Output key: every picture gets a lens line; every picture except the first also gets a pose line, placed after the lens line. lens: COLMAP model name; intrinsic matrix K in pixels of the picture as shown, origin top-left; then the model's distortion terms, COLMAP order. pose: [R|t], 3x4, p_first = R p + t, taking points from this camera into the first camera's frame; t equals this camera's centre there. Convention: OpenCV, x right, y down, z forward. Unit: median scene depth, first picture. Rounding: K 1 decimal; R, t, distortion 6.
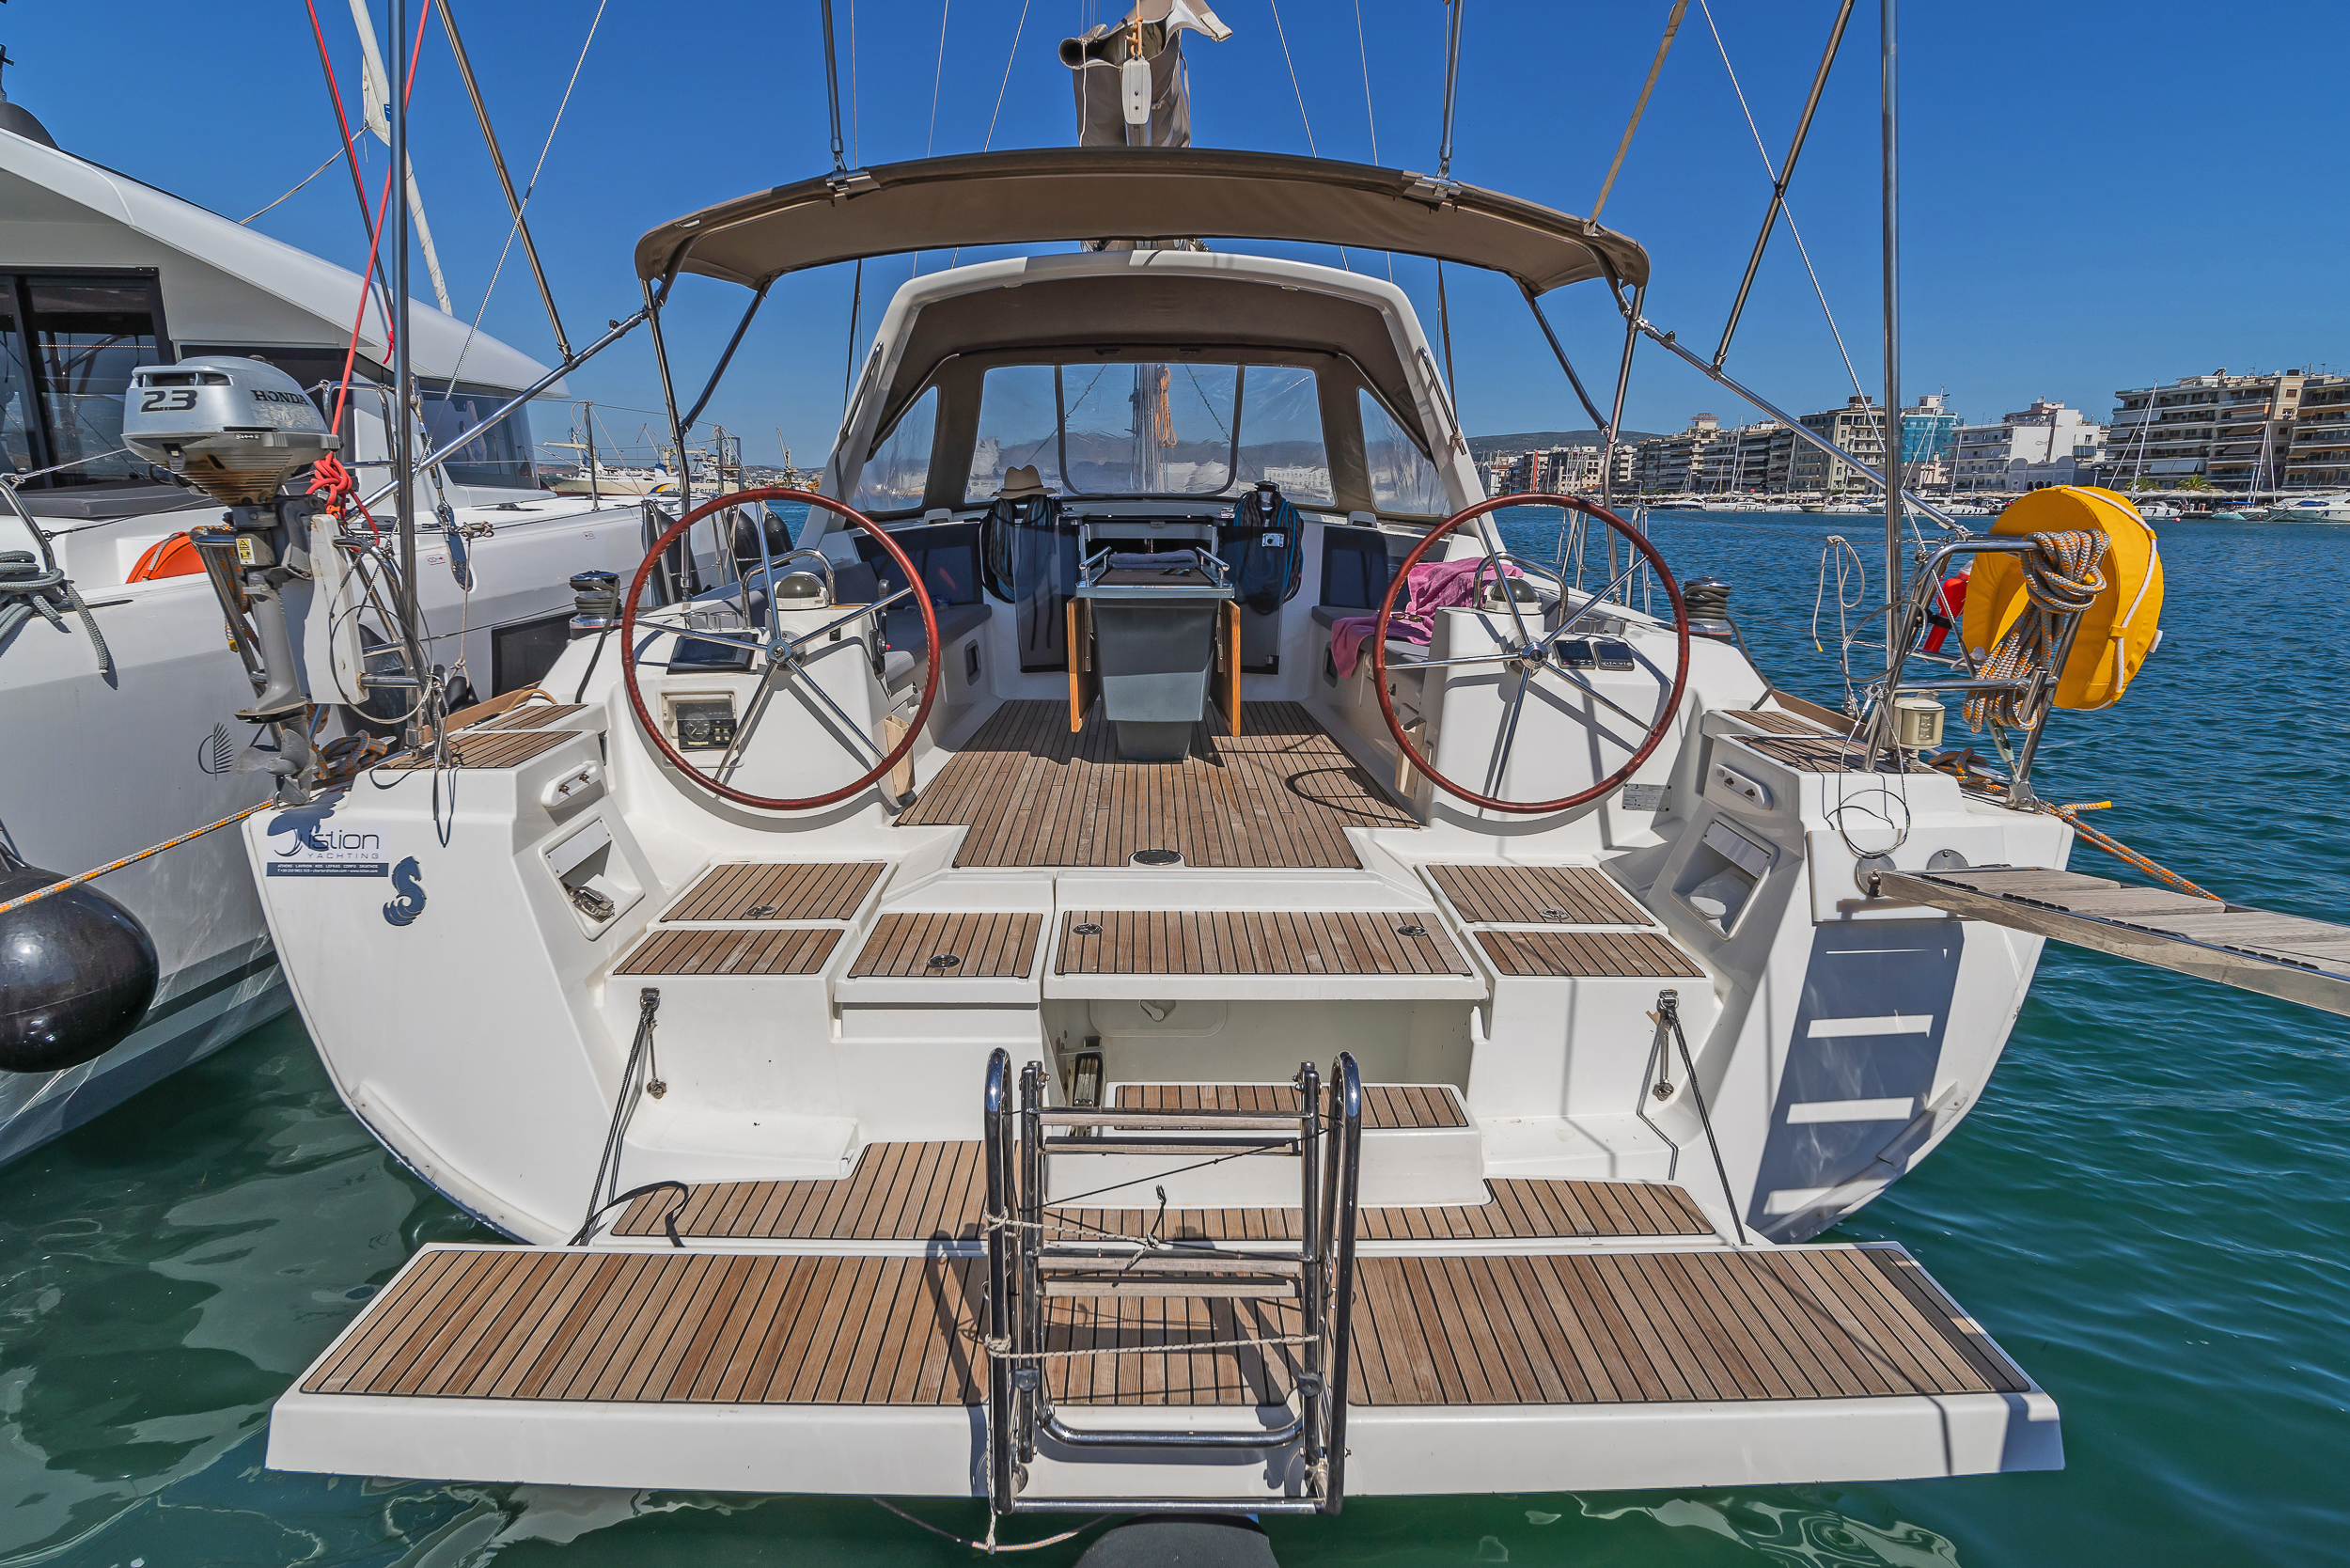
lens RADIAL K [[1426.6, 0, 1175.0], [0, 1426.6, 784.0], [0, 0, 1]] dist [0.025095, -0.000095]
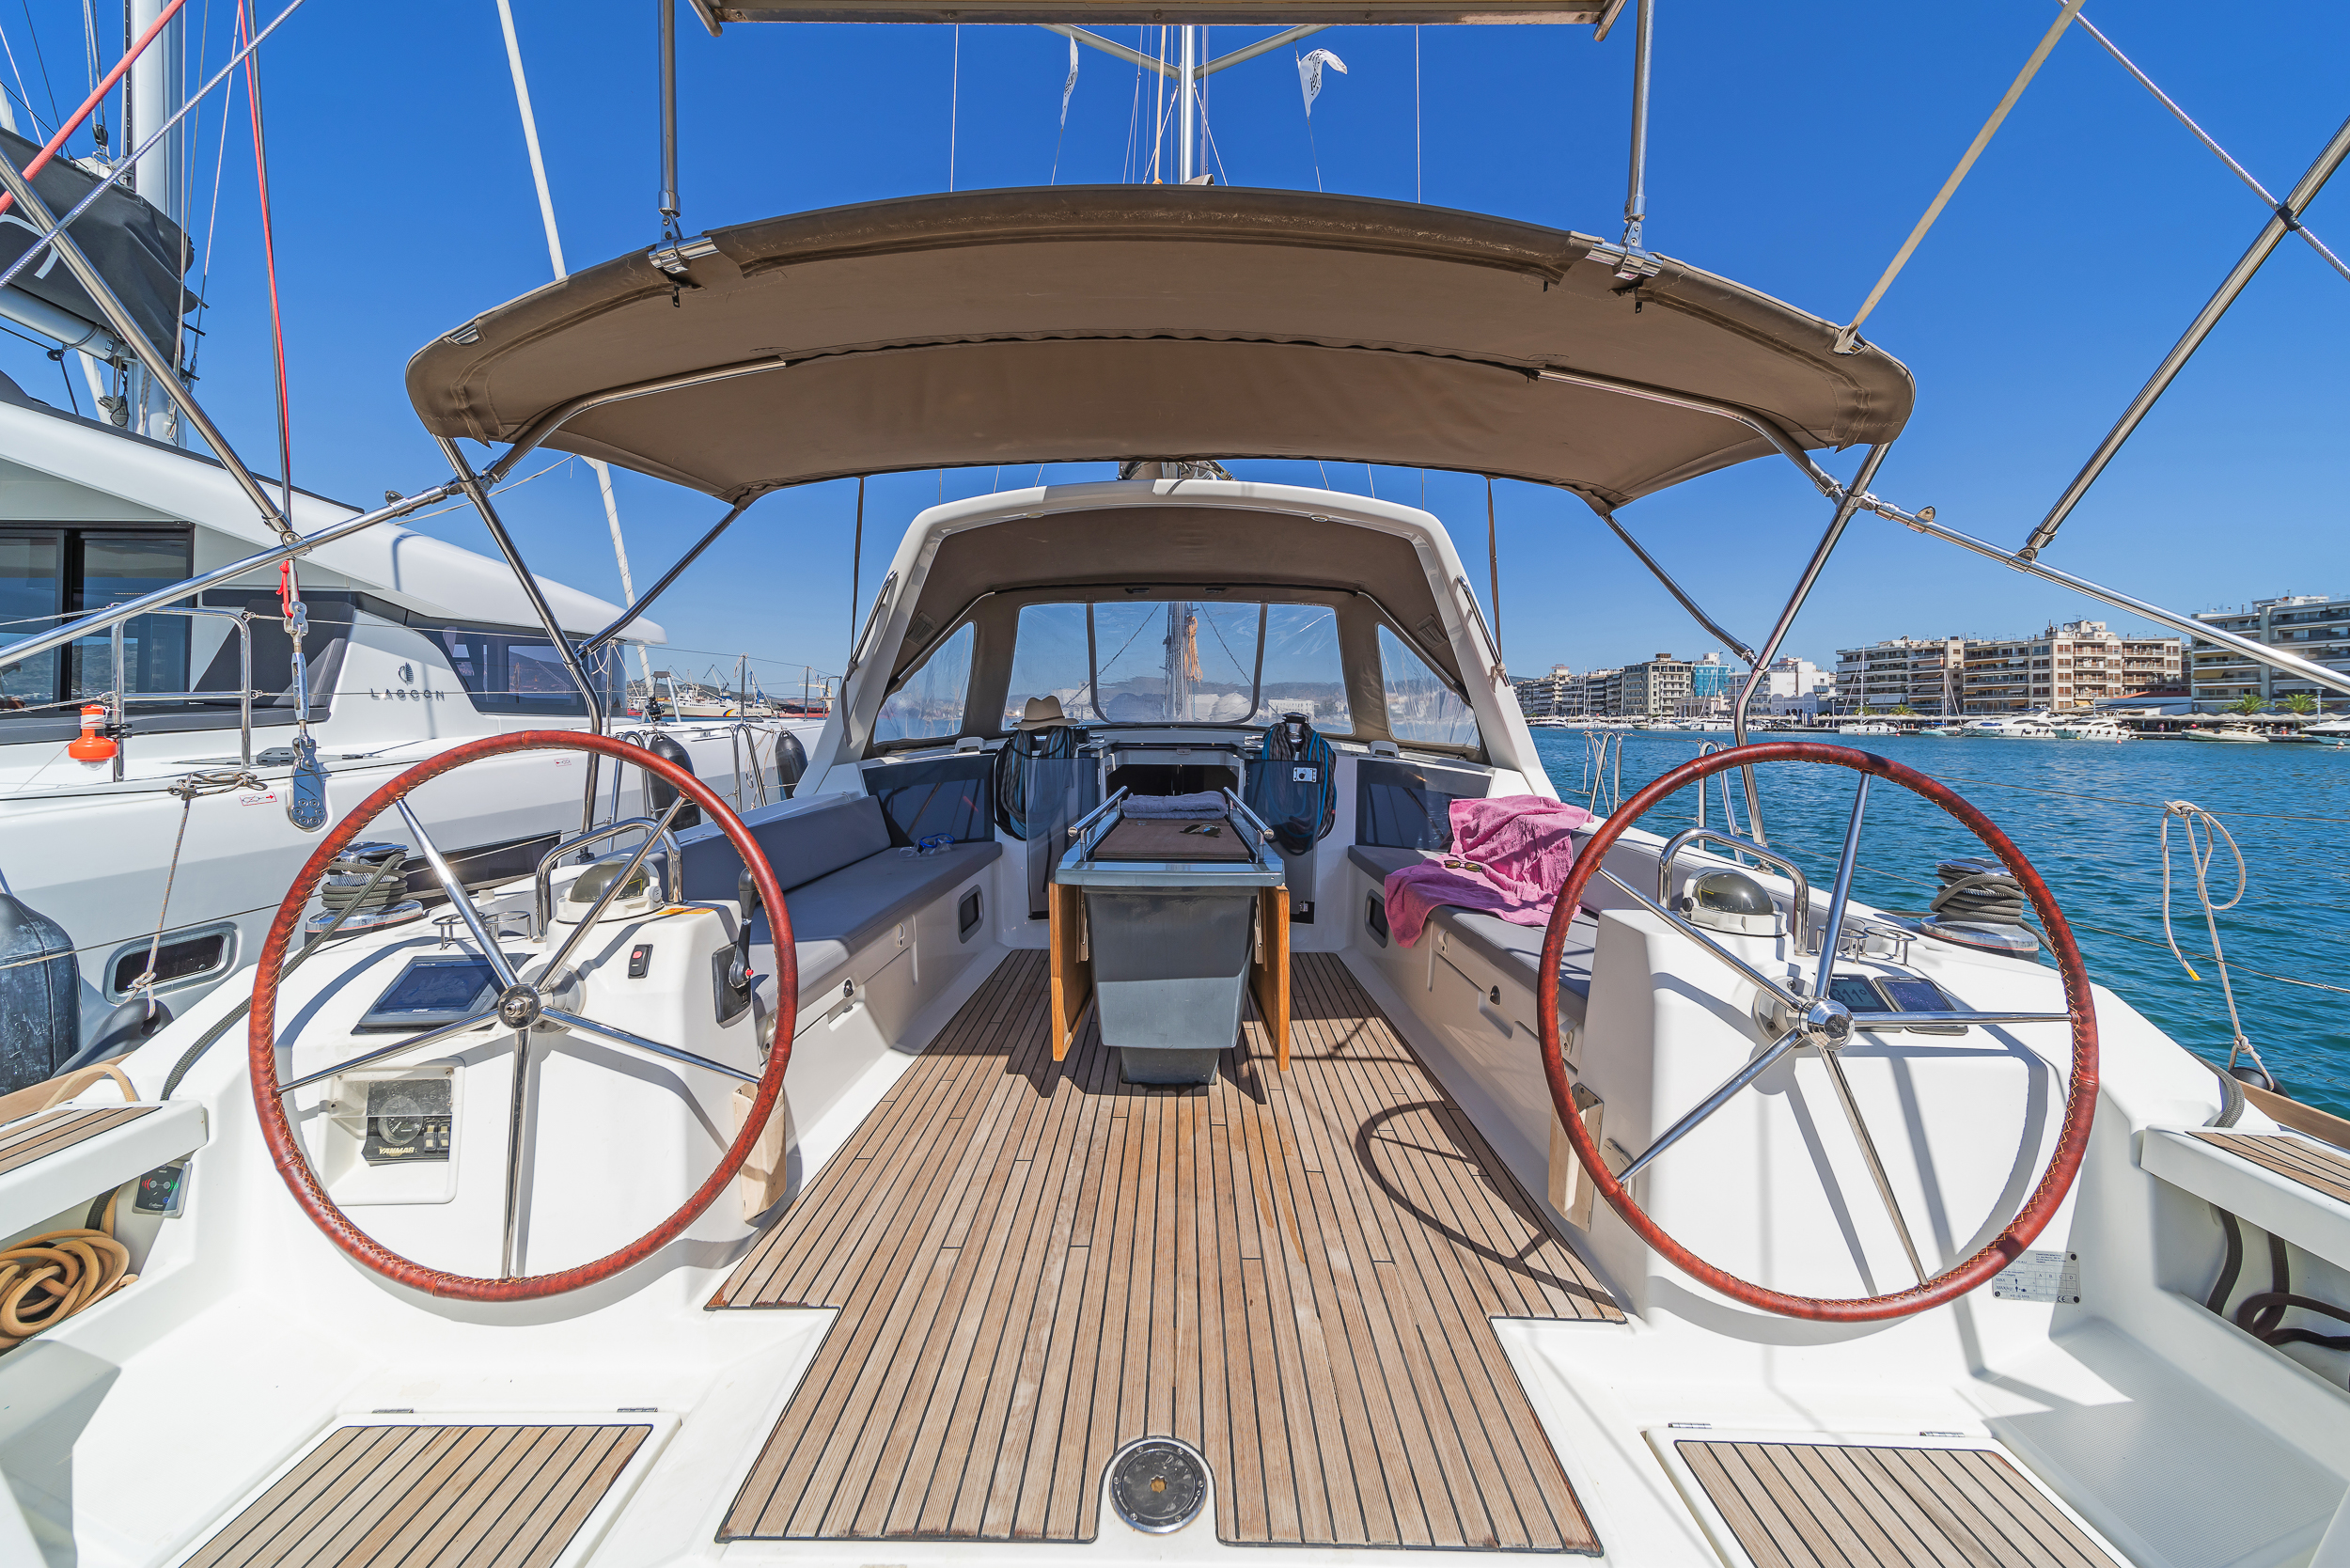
lens RADIAL K [[1112.1, 0, 1175.0], [0, 1112.1, 784.0], [0, 0, 1]] dist [0.000097, 0.000042]
pose [[0.999727, 0.004898, -0.022865, 0.000299], [-0.008059, 0.990073, -0.140320, -0.062475], [0.021951, 0.140466, 0.989842, 0.280193]]
